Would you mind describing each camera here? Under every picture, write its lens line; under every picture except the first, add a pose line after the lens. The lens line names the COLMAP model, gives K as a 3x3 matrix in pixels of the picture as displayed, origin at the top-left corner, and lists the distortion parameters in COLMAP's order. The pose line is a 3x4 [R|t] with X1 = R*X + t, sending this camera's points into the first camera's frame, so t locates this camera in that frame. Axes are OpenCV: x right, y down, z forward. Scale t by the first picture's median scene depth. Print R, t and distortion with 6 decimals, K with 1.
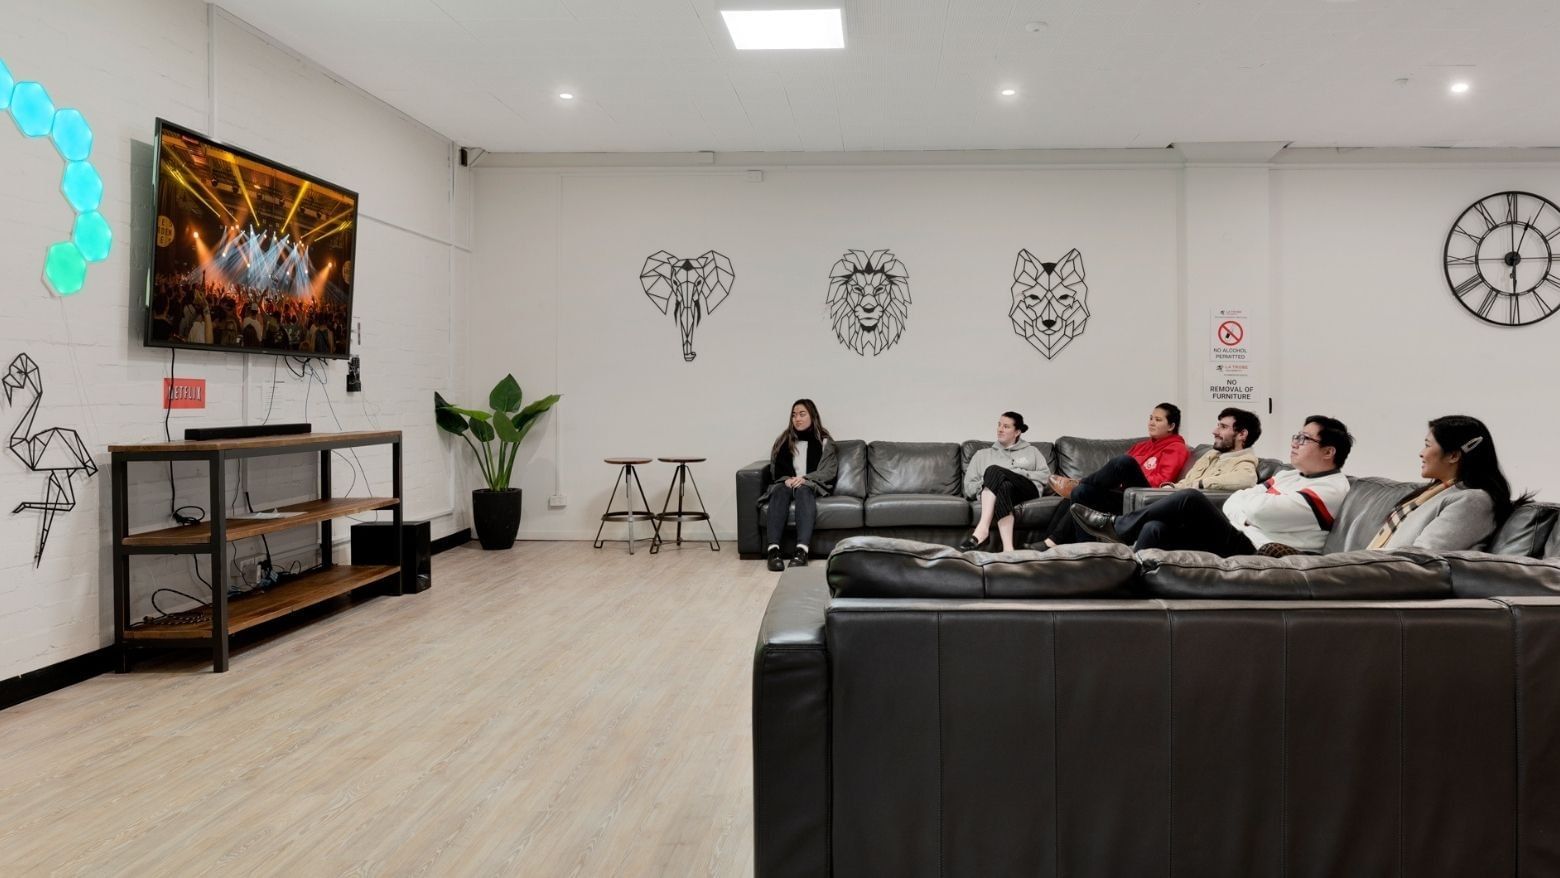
lens RADIAL K [[1196.8, 0, 779.8], [0, 1196.8, 396.1], [0, 0, 1]] dist [-0.005582, -0.001987]
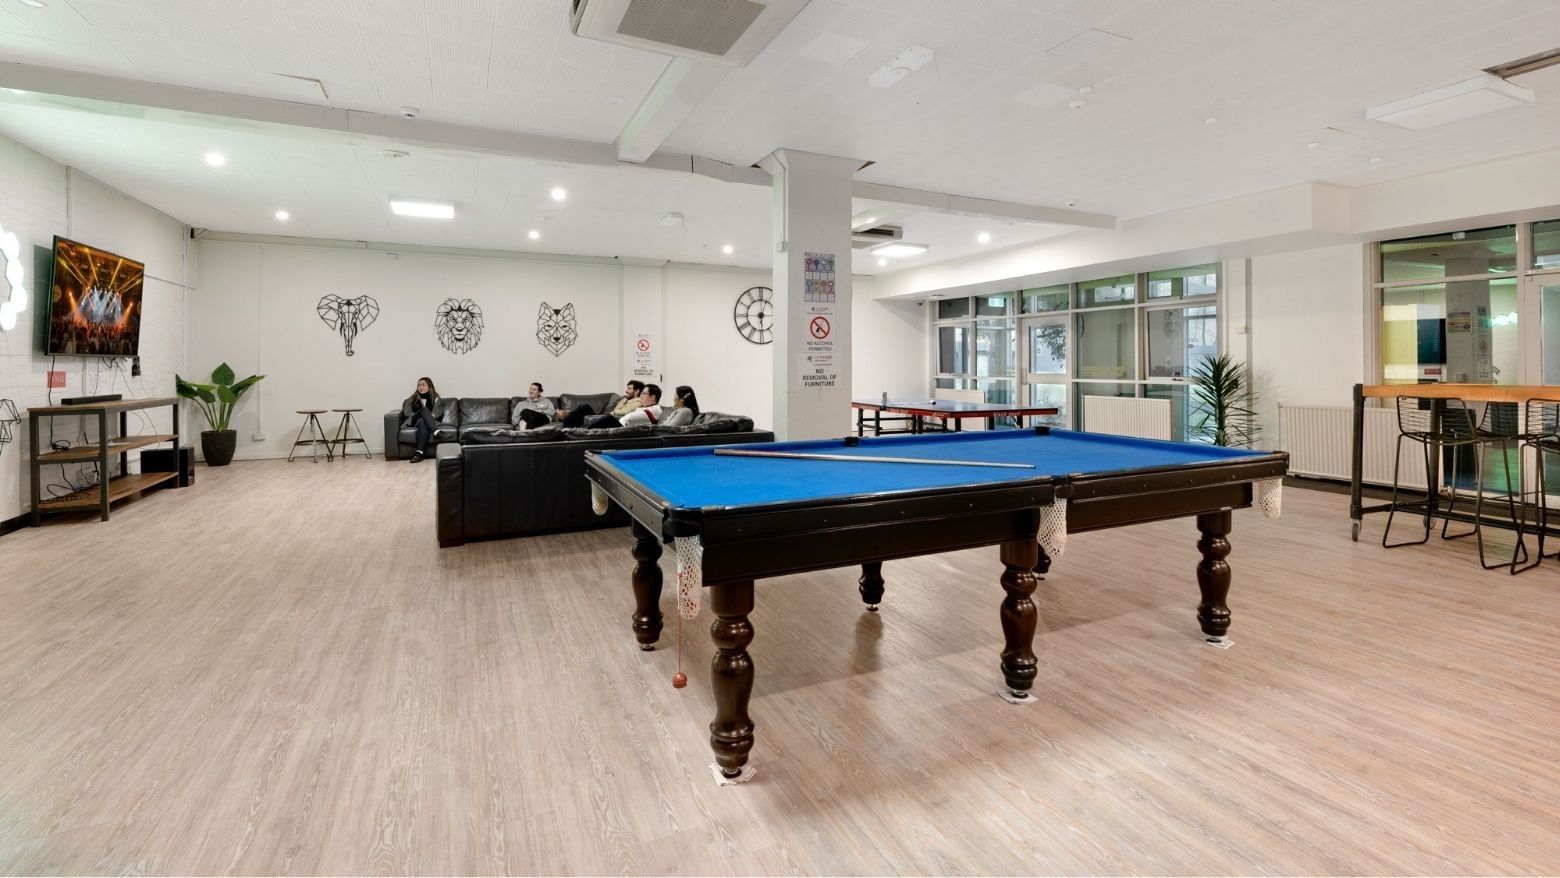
lens RADIAL K [[646.8, 0, 782.9], [0, 646.8, 361.7], [0, 0, 1]] dist [0.000418, -0.006999]
pose [[0.854279, 0.007113, 0.519766, -0.030093], [0.000828, 0.999886, -0.015044, -0.006954], [-0.519814, 0.013283, 0.854176, -0.223207]]
